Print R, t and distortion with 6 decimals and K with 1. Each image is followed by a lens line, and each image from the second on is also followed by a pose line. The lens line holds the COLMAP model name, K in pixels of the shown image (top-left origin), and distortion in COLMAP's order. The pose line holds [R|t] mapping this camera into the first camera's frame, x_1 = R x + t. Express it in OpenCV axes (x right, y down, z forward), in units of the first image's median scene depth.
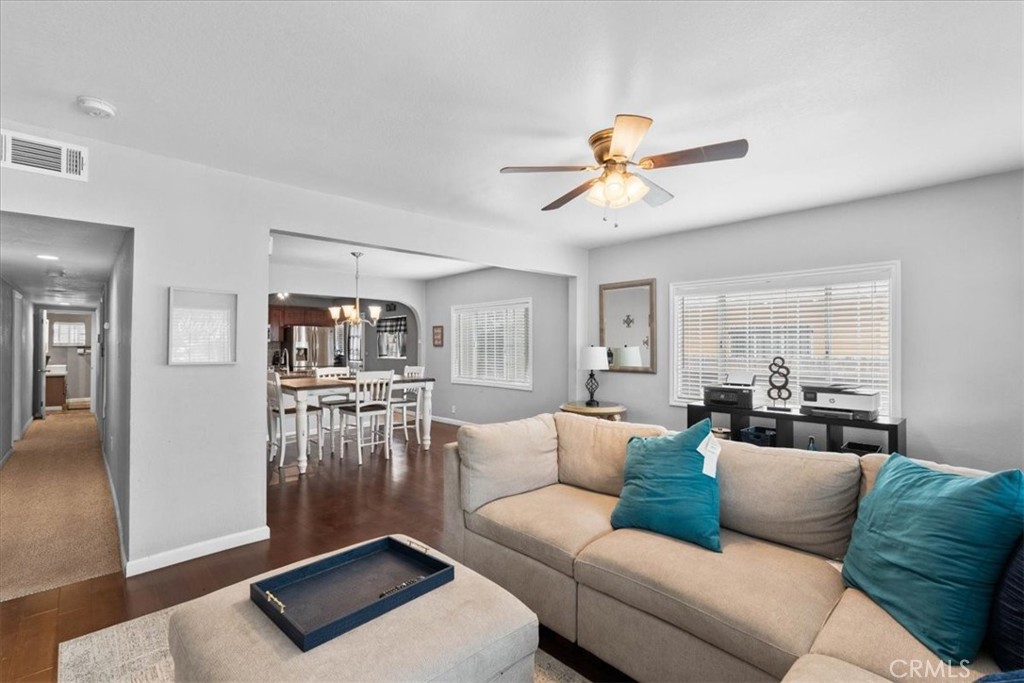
lens RADIAL K [[454.5, 0, 512.0], [0, 454.5, 341.5], [0, 0, 1]] dist [0.000017, -0.000002]
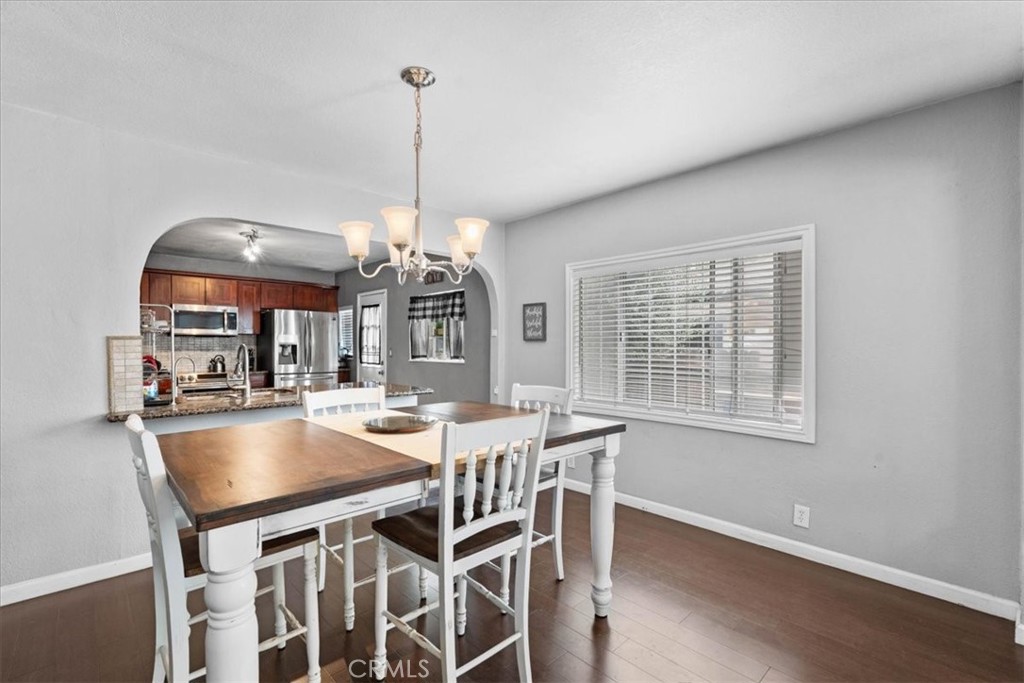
lens RADIAL K [[459.3, 0, 510.0], [0, 459.3, 345.6], [0, 0, 1]] dist [-0.000631, 0.000040]
pose [[0.999993, 0.001762, -0.003281, -0.164112], [-0.001719, 0.999913, 0.013096, 0.007936], [0.003304, -0.013091, 0.999909, 0.391971]]
